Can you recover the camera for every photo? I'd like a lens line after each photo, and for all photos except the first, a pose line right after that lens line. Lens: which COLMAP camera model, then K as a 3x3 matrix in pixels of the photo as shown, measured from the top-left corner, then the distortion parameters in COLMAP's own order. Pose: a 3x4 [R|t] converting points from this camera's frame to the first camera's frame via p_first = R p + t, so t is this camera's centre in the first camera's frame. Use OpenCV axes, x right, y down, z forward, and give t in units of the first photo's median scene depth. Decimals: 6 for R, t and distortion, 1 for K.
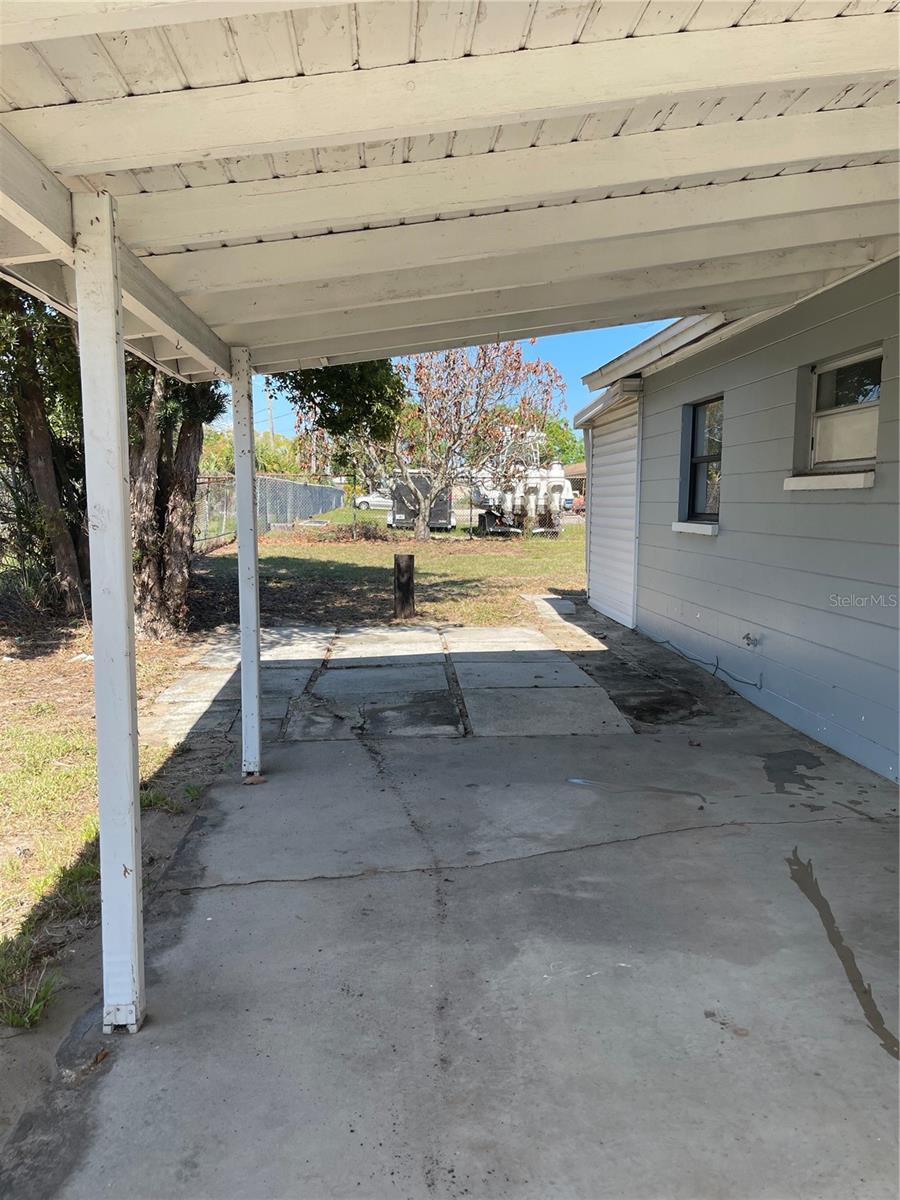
lens RADIAL K [[906.0, 0, 450.8], [0, 906.0, 597.8], [0, 0, 1]] dist [0.078444, -0.101601]
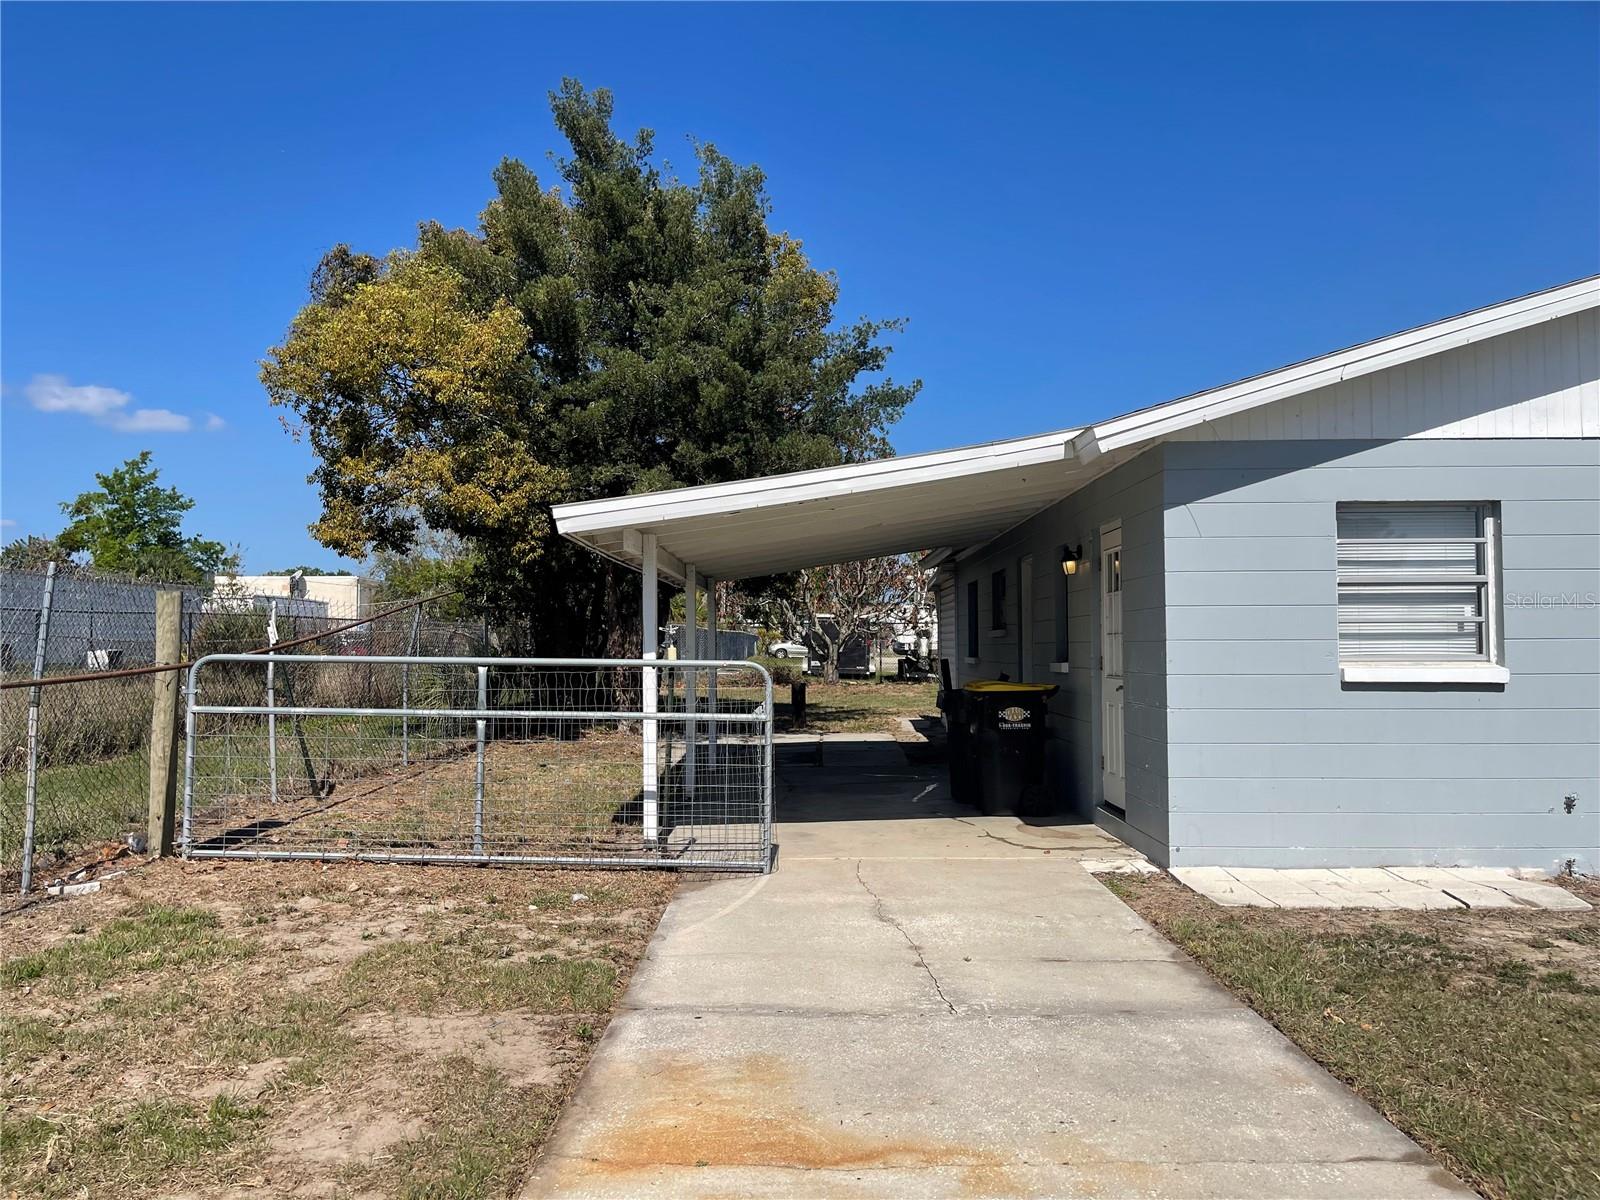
lens RADIAL K [[1208.0, 0, 786.6], [0, 1208.0, 603.7], [0, 0, 1]] dist [0.078444, -0.101601]
pose [[0.995623, -0.012731, -0.092592, 0.044273], [-0.000629, 0.989745, -0.142845, 0.041296], [0.093461, 0.142278, 0.985404, -0.364448]]
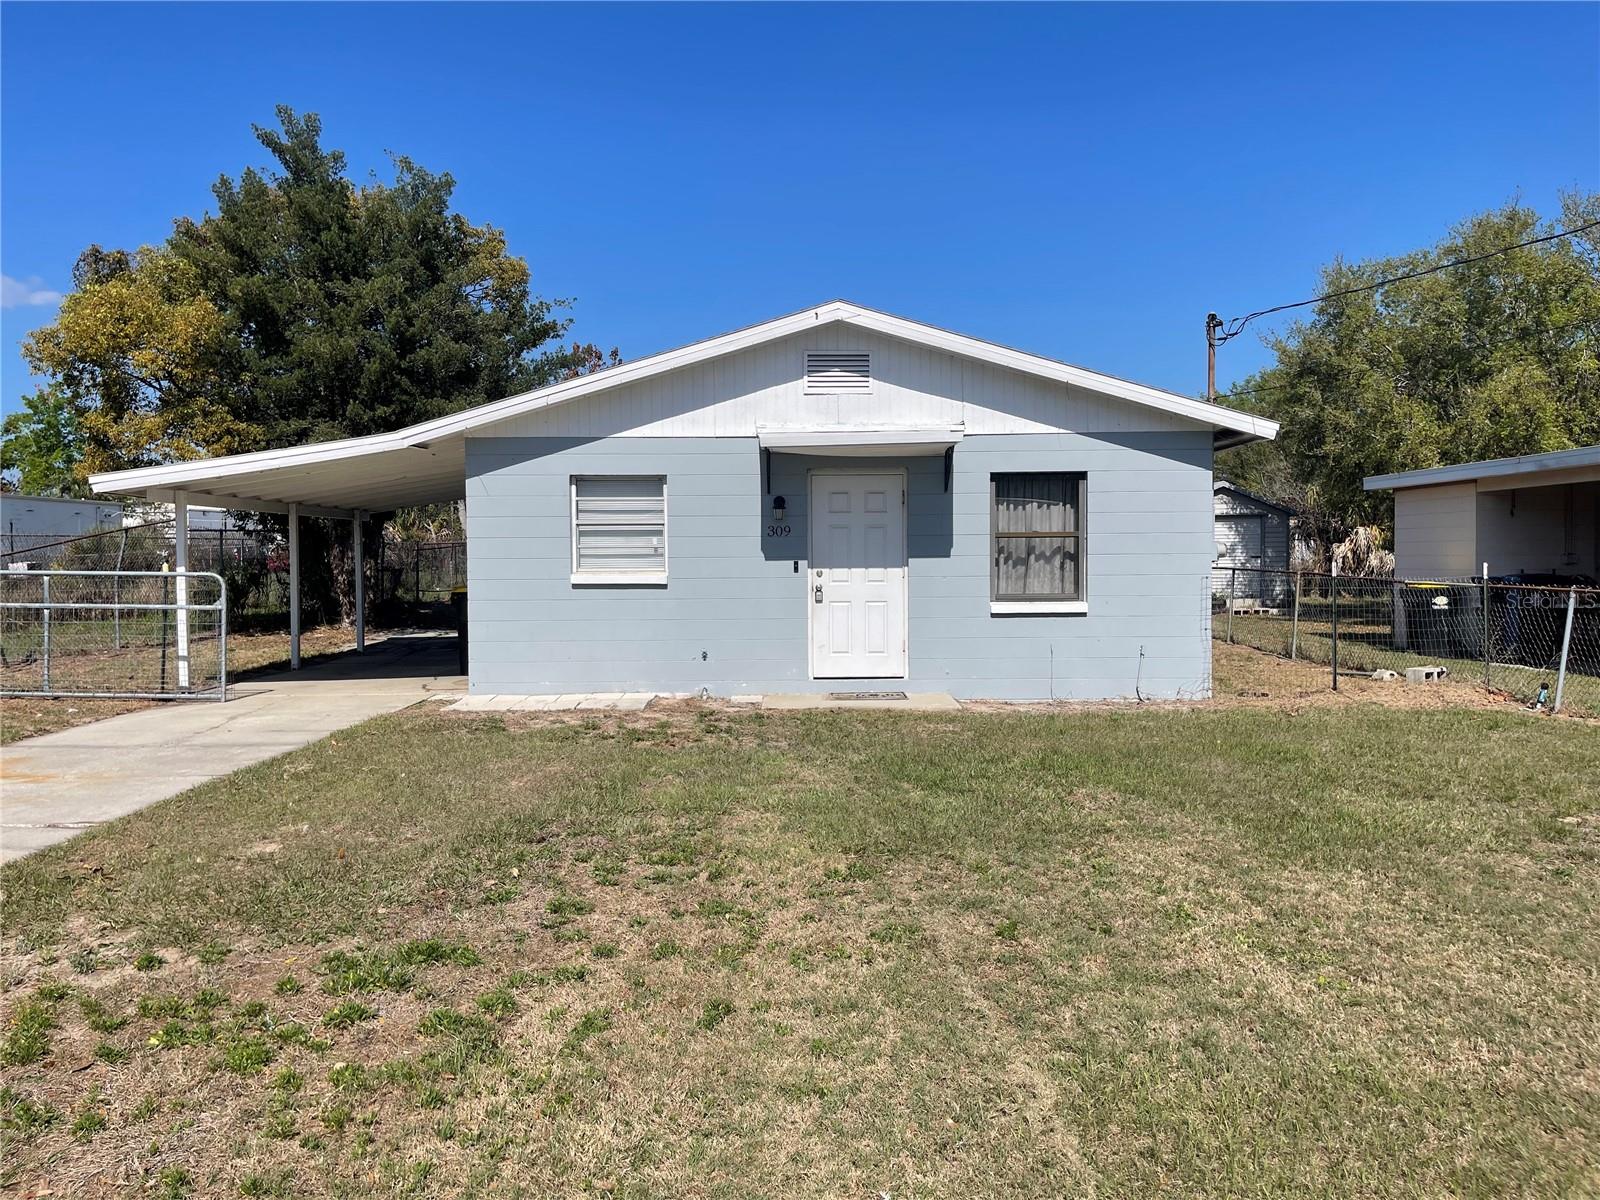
lens RADIAL K [[1208.0, 0, 802.7], [0, 1208.0, 591.2], [0, 0, 1]] dist [0.078444, -0.101601]
pose [[0.997325, -0.009884, -0.072419, 0.291858], [0.004096, 0.996815, -0.079647, 0.061091], [0.072976, 0.079137, 0.994189, -0.546742]]
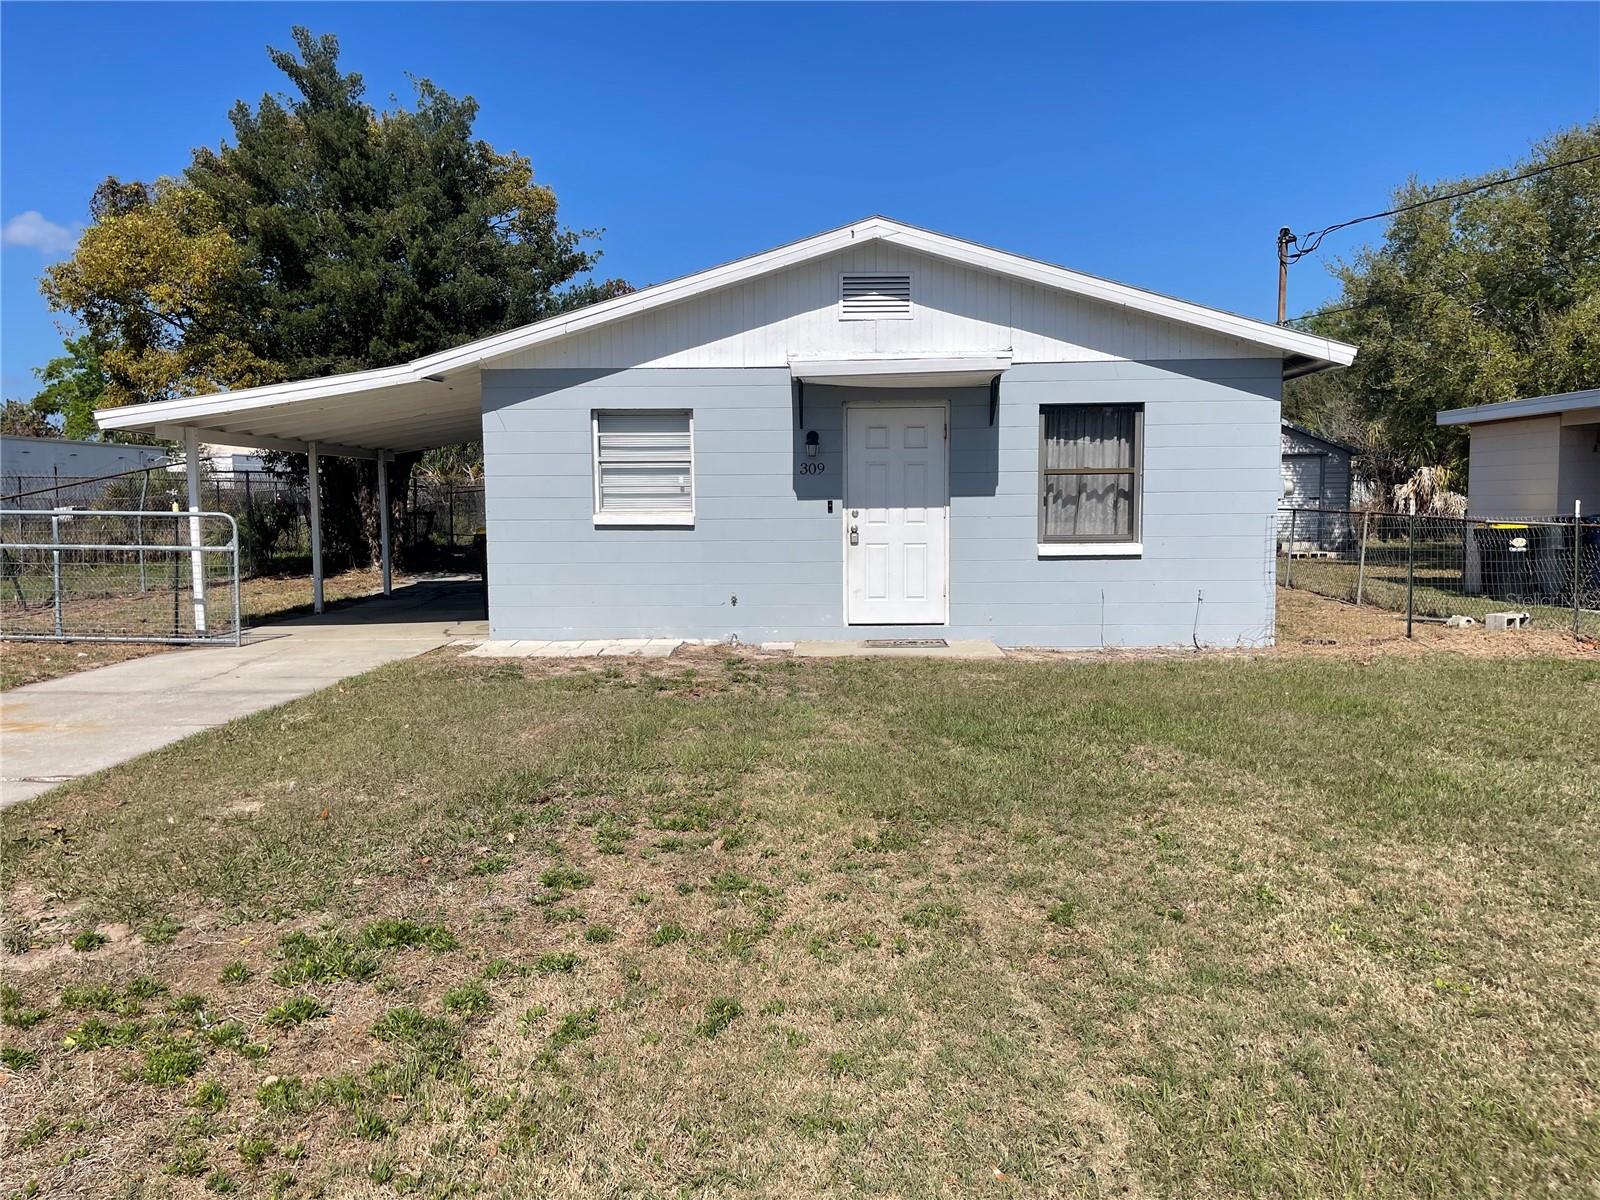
lens RADIAL K [[1208.0, 0, 799.6], [0, 1208.0, 603.9], [0, 0, 1]] dist [0.078444, -0.101601]
pose [[0.994041, -0.004218, -0.108927, 0.292320], [0.001553, 0.999698, -0.024532, 0.060702], [0.108998, 0.024217, 0.993747, -0.518947]]
